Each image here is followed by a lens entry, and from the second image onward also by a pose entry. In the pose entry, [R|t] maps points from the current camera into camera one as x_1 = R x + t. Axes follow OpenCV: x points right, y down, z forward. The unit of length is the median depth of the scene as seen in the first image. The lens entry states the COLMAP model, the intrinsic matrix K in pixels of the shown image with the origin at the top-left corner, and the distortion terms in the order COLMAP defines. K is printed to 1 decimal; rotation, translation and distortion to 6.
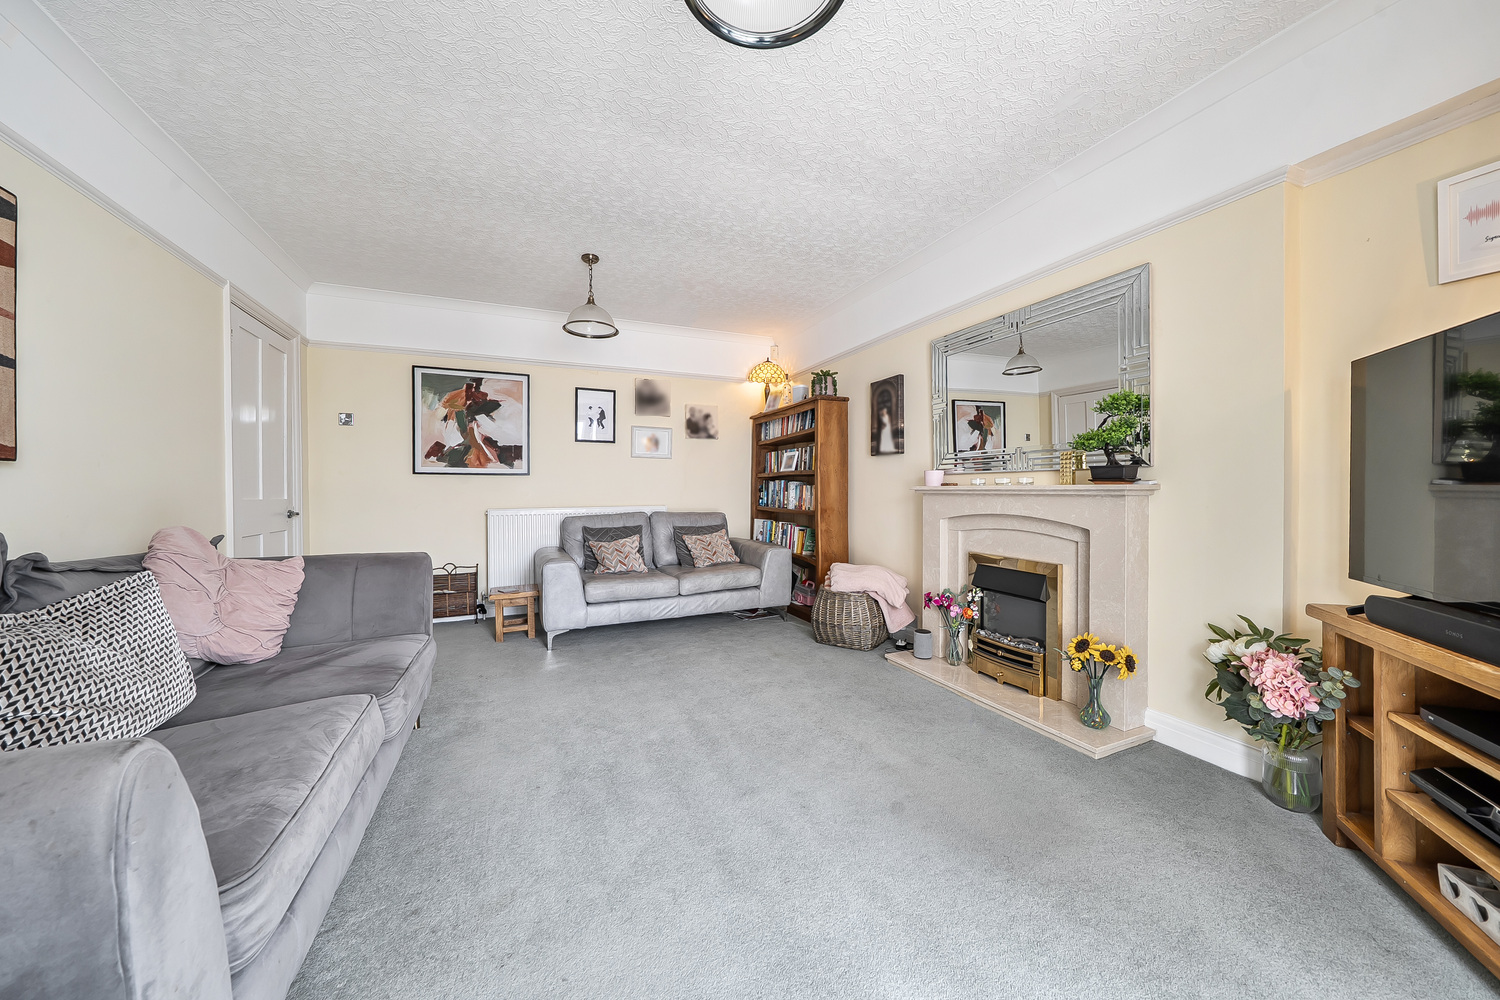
lens RADIAL K [[512.2, 0, 752.9], [0, 512.2, 492.6], [0, 0, 1]] dist [-0.002028, -0.000262]
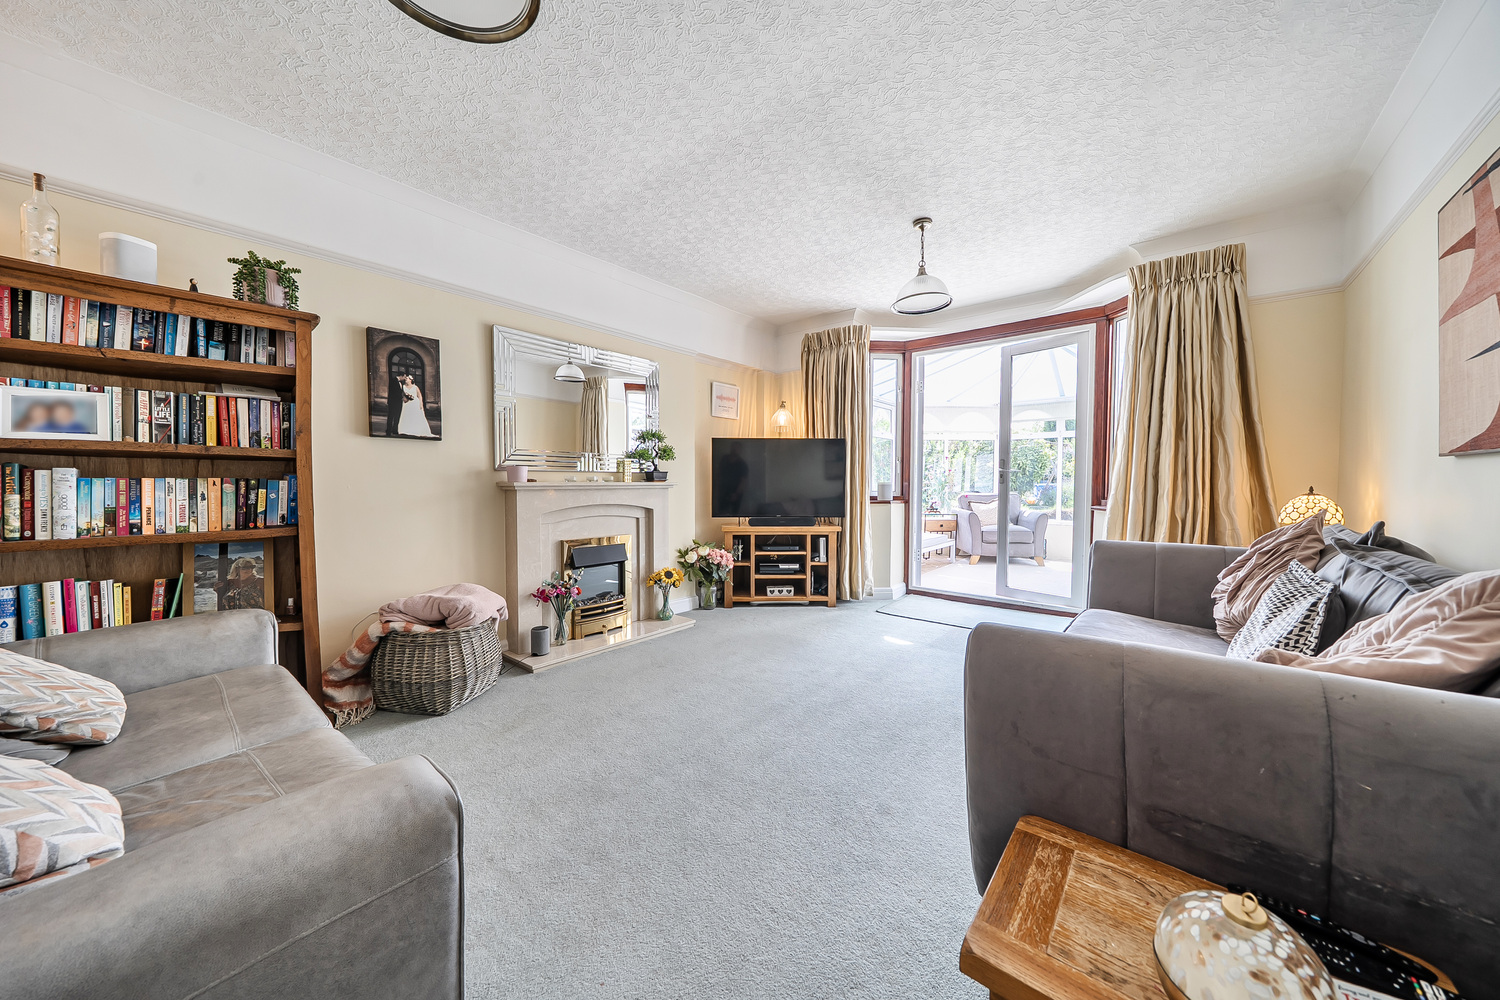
lens RADIAL K [[512.2, 0, 753.5], [0, 512.2, 490.8], [0, 0, 1]] dist [-0.002028, -0.000262]
pose [[-0.416799, -0.016947, 0.908841, -0.615921], [0.007194, 0.999733, 0.021941, -0.011412], [-0.908970, 0.015683, -0.416566, 0.860237]]
